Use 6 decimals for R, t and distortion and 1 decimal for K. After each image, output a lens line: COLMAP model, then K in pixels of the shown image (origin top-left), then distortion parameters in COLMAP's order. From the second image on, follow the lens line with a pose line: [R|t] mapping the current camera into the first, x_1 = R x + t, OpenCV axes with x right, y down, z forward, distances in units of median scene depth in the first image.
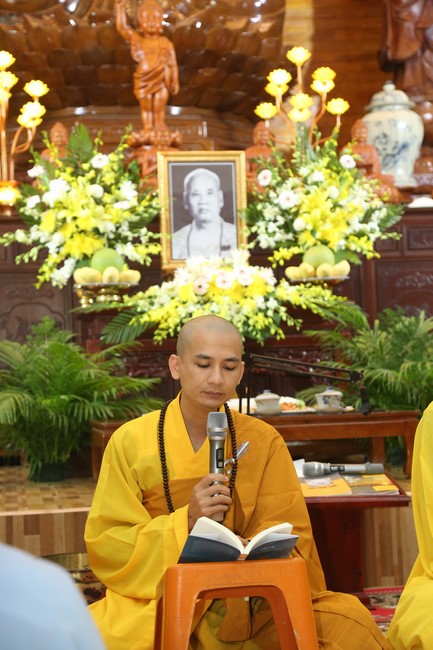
lens RADIAL K [[1610.2, 0, 216.5], [0, 1610.2, 325.0], [0, 0, 1]] dist [0.566314, 0.108634]
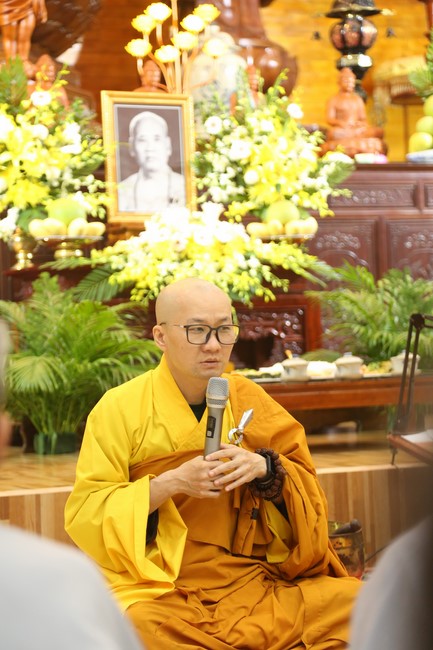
lens RADIAL K [[1854.5, 0, 216.5], [0, 1854.5, 325.0], [0, 0, 1]] dist [0.773206, -2.333979]
pose [[0.958050, 0.006846, 0.286518, -0.275125], [-0.011836, 0.999807, 0.015686, 0.005850], [-0.286355, -0.018419, 0.957947, -0.018669]]
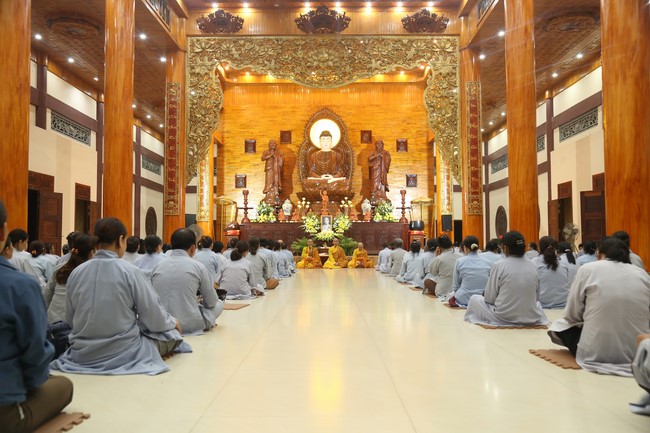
lens RADIAL K [[591.0, 0, 325.0], [0, 591.0, 216.5], [0, 0, 1]] dist [-0.000620, -0.000369]
pose [[0.990000, 0.027150, -0.138432, 0.378788], [-0.027948, 0.999602, -0.003818, -0.090801], [0.138273, 0.007649, 0.990365, -1.819102]]
